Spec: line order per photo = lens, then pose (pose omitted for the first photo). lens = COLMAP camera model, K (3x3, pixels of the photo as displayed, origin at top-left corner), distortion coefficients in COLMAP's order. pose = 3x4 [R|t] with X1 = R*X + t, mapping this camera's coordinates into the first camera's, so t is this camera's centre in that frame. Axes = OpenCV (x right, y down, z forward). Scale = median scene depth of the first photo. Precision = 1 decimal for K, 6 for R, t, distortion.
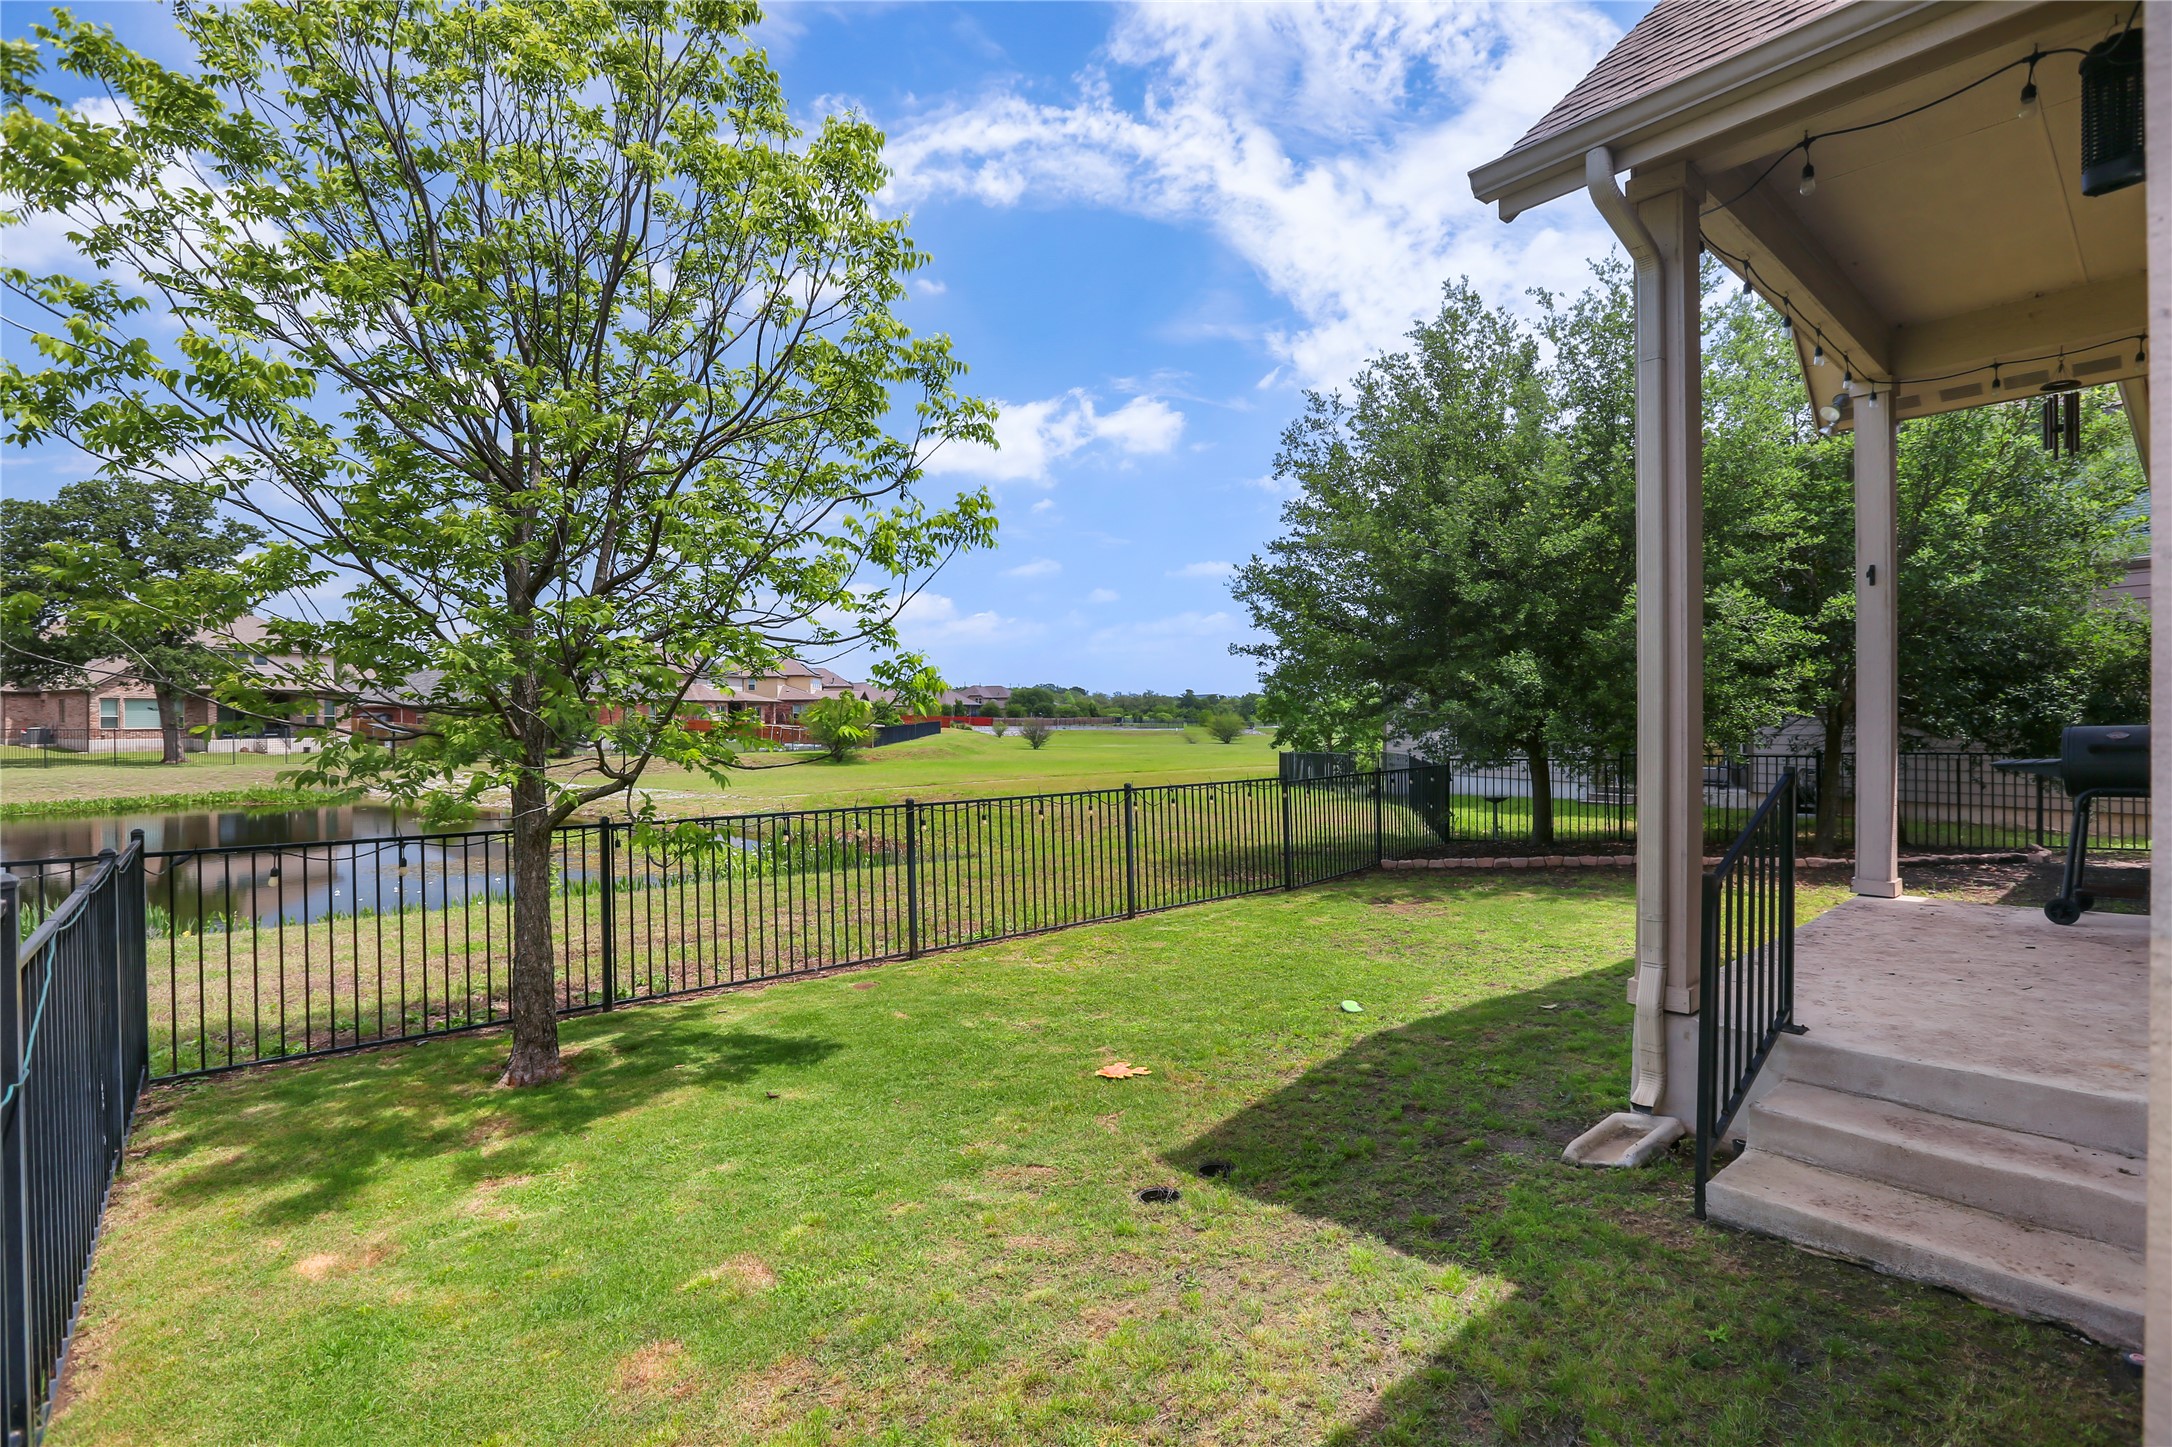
lens RADIAL K [[1008.5, 0, 1089.3], [0, 1008.5, 729.3], [0, 0, 1]] dist [0.001922, -0.000040]
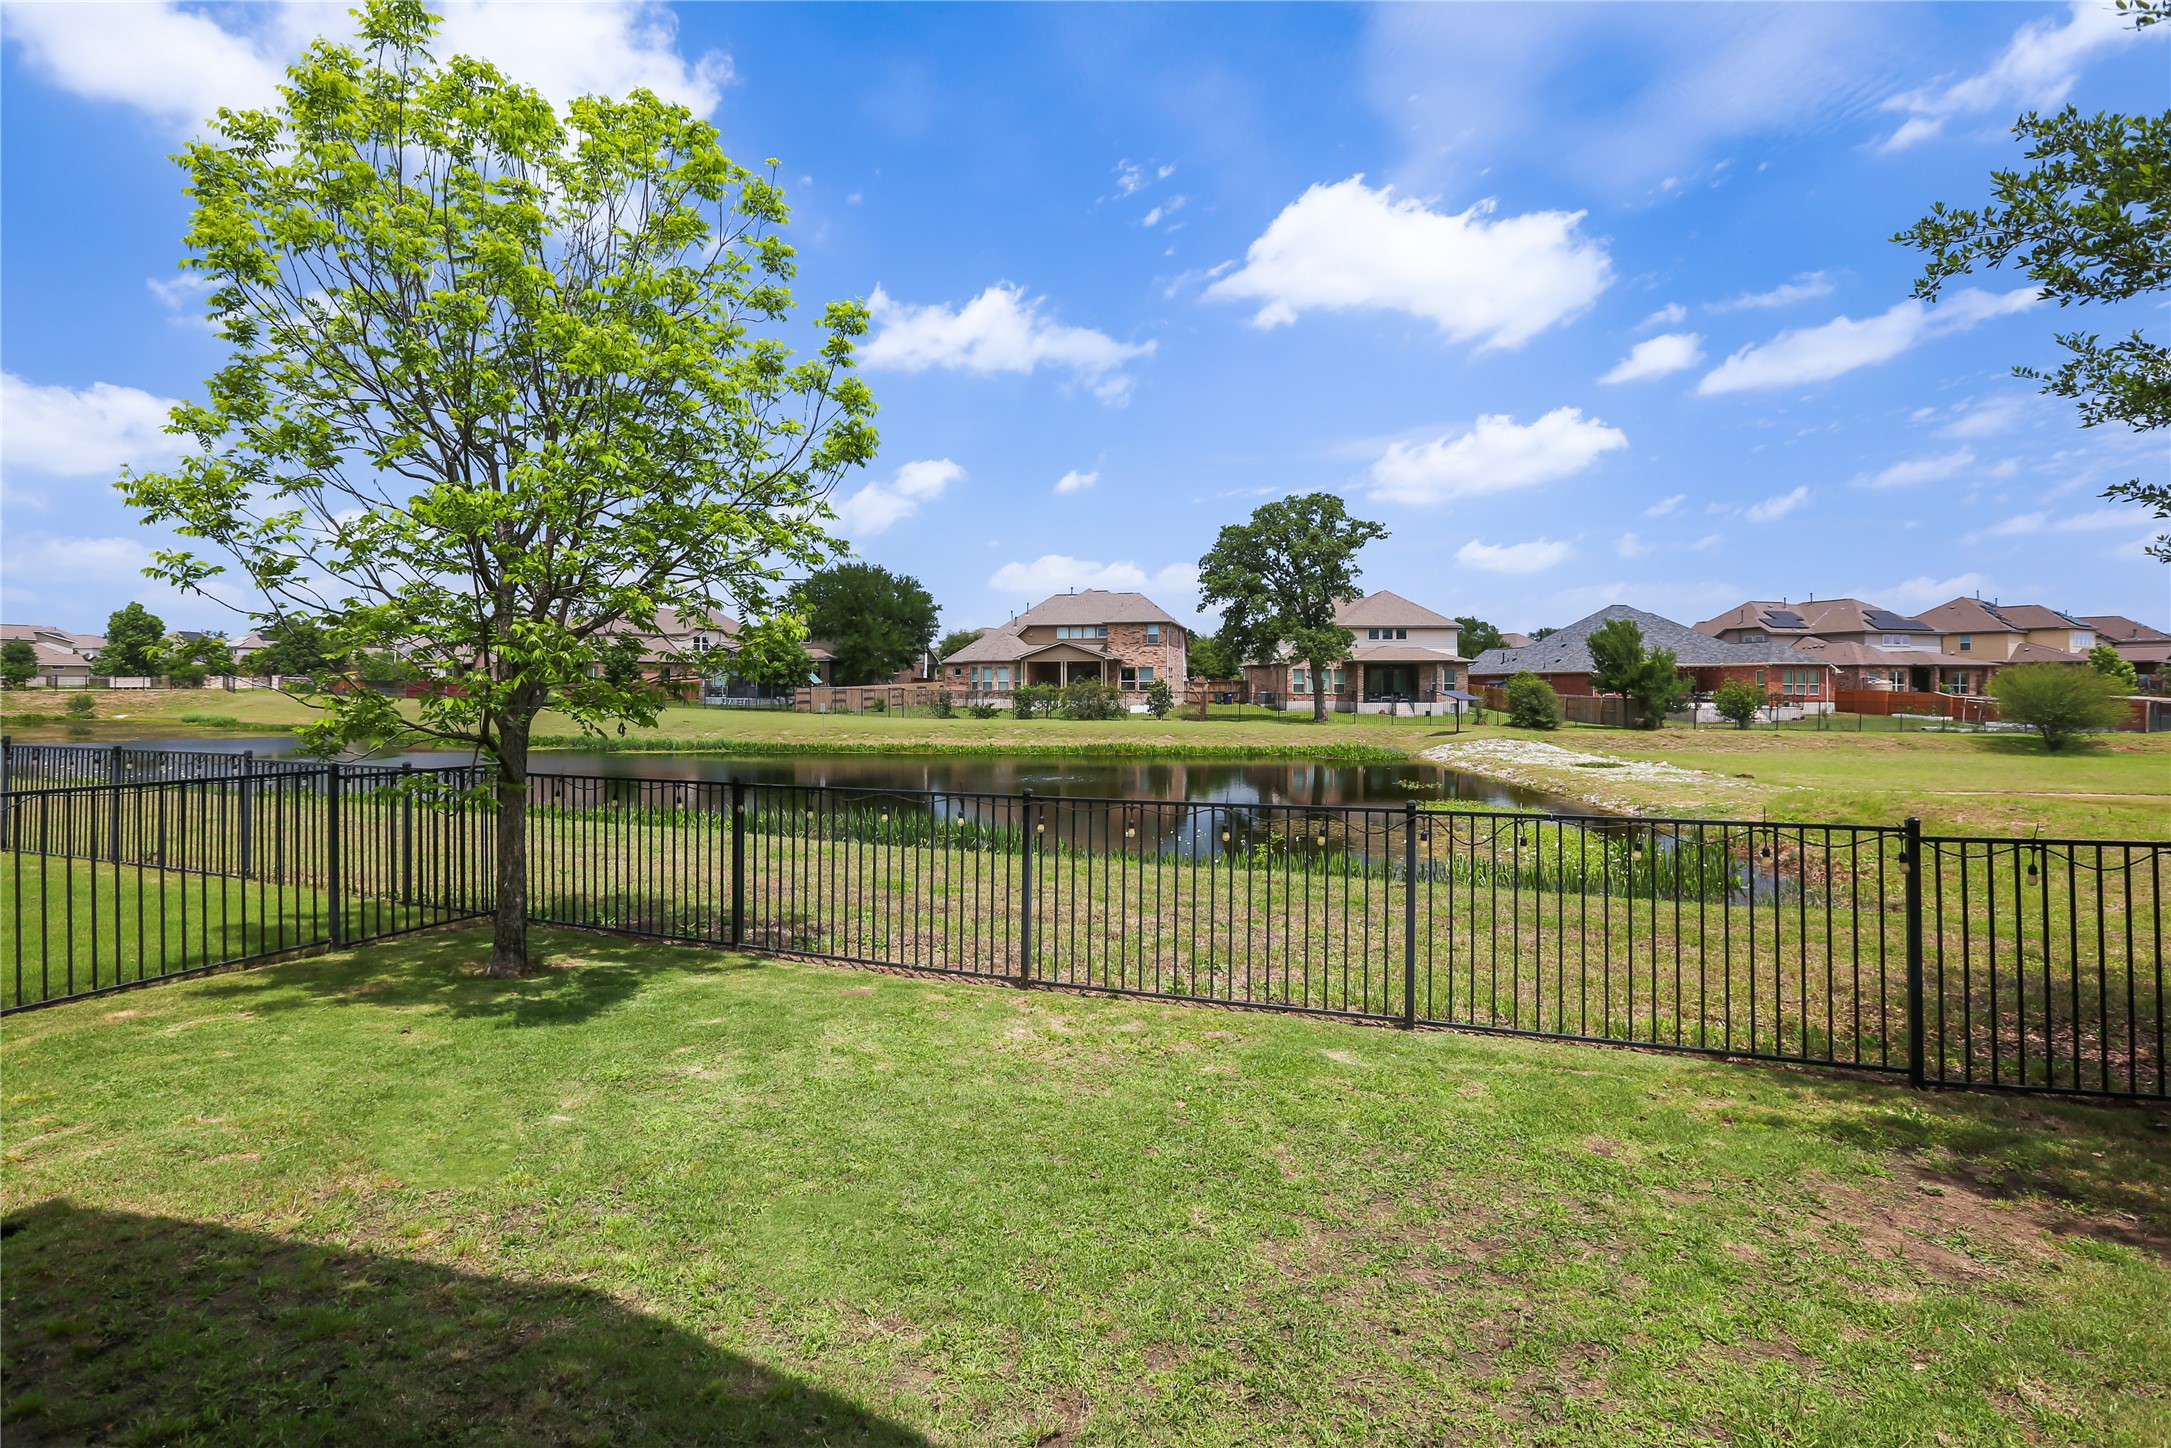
lens RADIAL K [[1064.9, 0, 1085.5], [0, 1064.9, 724.0], [0, 0, 1]] dist [0.001734, 0.000105]
pose [[0.416014, 0.035103, -0.908681, 0.715316], [-0.009544, 0.999368, 0.034236, -0.022218], [0.909308, -0.005571, 0.416086, 0.786439]]
